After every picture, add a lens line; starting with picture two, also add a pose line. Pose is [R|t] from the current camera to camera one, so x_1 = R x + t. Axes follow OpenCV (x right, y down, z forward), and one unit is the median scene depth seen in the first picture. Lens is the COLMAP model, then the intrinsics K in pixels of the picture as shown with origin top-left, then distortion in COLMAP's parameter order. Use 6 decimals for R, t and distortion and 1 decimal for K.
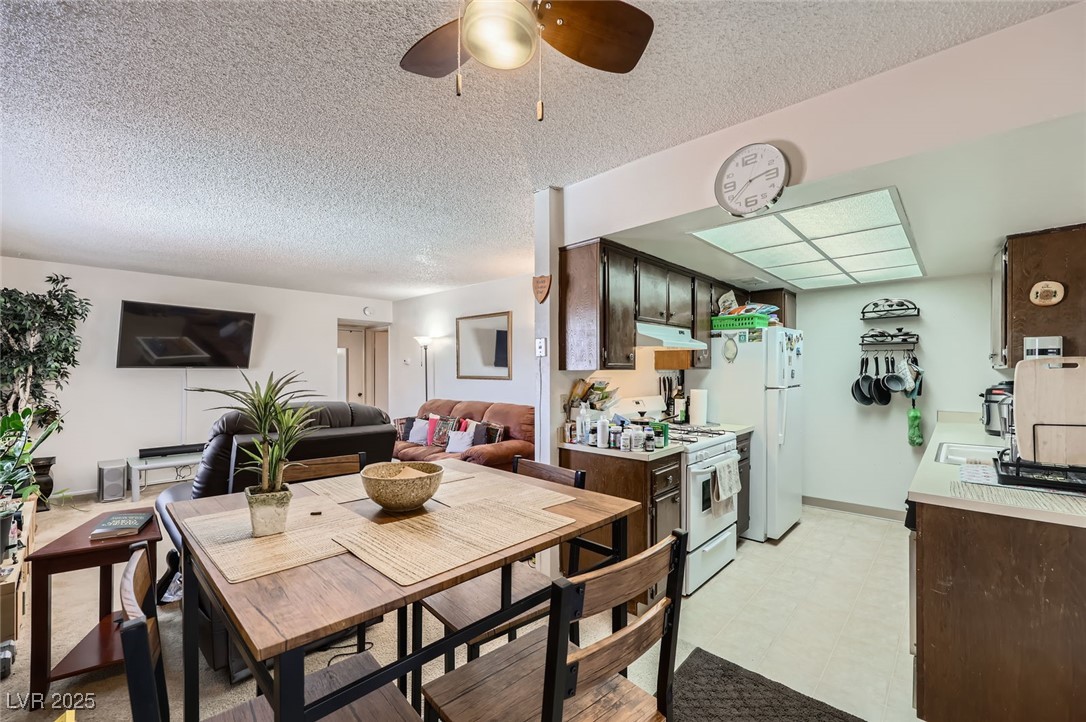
lens RADIAL K [[441.4, 0, 547.5], [0, 441.4, 372.1], [0, 0, 1]] dist [0.002556, 0.000146]
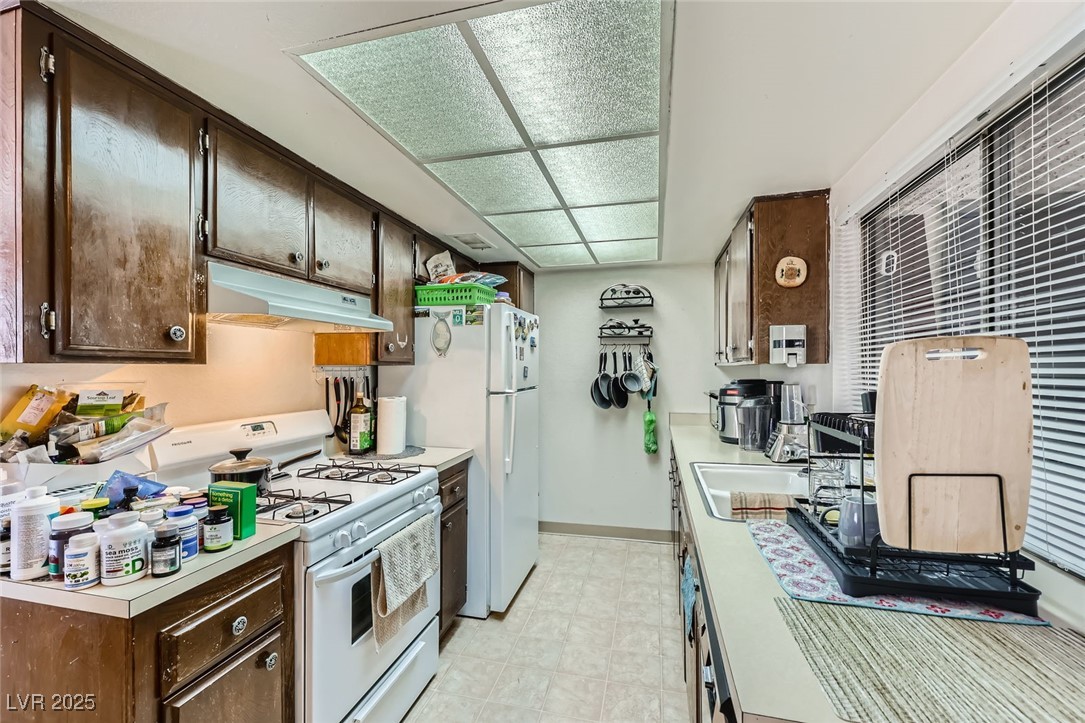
lens RADIAL K [[441.0, 0, 543.8], [0, 441.0, 366.7], [0, 0, 1]] dist [0.002556, 0.000146]
pose [[0.875502, 0.003085, 0.483204, 0.234378], [0.001380, 0.999960, -0.008885, 0.001621], [-0.483212, 0.008445, 0.875463, 0.352583]]
